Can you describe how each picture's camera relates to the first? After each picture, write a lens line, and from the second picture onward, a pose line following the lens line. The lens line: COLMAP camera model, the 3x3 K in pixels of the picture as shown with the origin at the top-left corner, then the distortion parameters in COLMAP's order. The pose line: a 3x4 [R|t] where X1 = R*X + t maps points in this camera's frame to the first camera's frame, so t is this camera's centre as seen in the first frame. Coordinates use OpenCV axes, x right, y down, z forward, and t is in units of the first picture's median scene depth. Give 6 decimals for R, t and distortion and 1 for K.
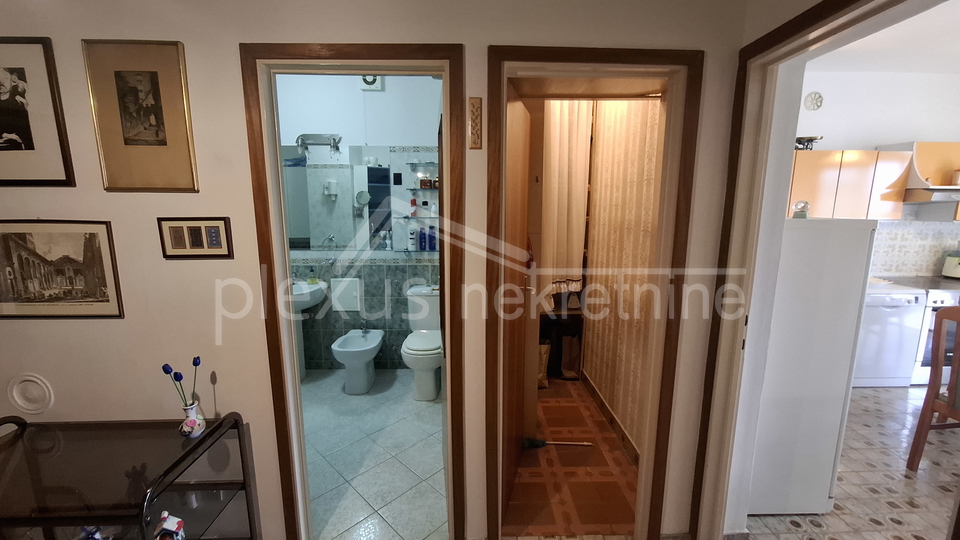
lens RADIAL K [[381.0, 0, 476.0], [0, 381.0, 266.5], [0, 0, 1]] dist [-0.004571, 0.000076]
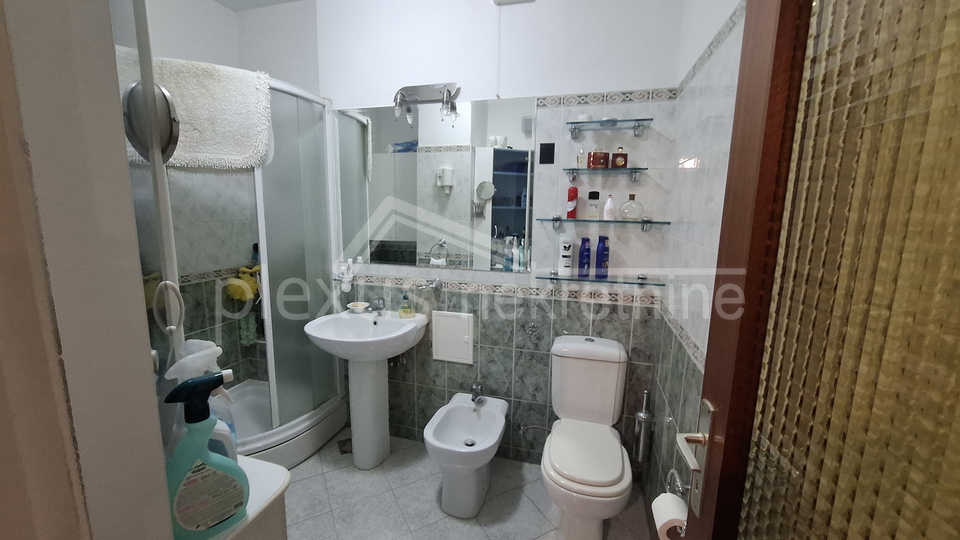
lens RADIAL K [[381.0, 0, 476.0], [0, 381.0, 266.5], [0, 0, 1]] dist [-0.004571, 0.000076]
pose [[0.955902, 0.058020, -0.287897, -0.126933], [-0.058325, 0.998269, 0.007526, -0.052728], [0.287836, 0.009598, 0.957632, 0.395898]]
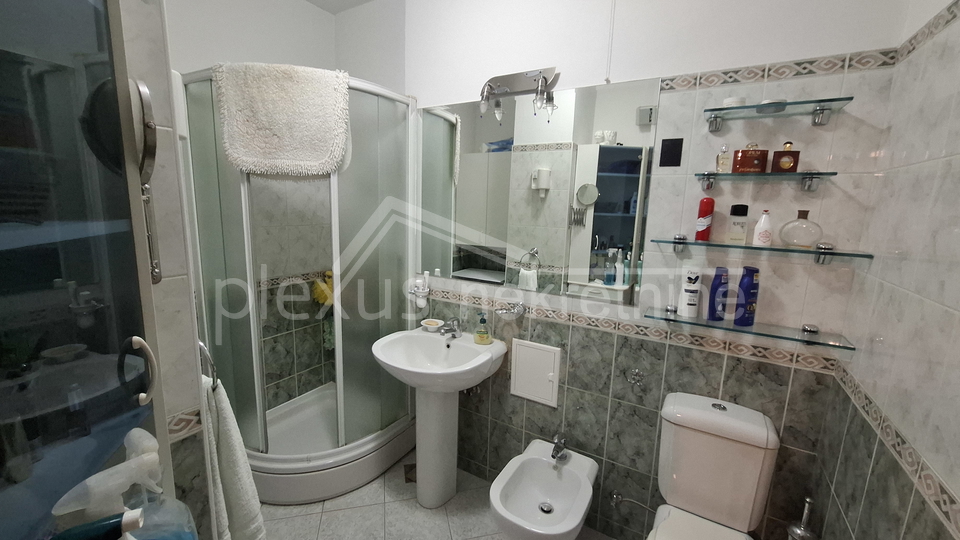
lens RADIAL K [[381.0, 0, 476.0], [0, 381.0, 266.5], [0, 0, 1]] dist [-0.004571, 0.000076]
pose [[0.846967, 0.111577, -0.519805, -0.148263], [-0.108354, 0.993435, 0.036690, -0.087375], [0.520487, 0.025248, 0.853496, 0.492384]]
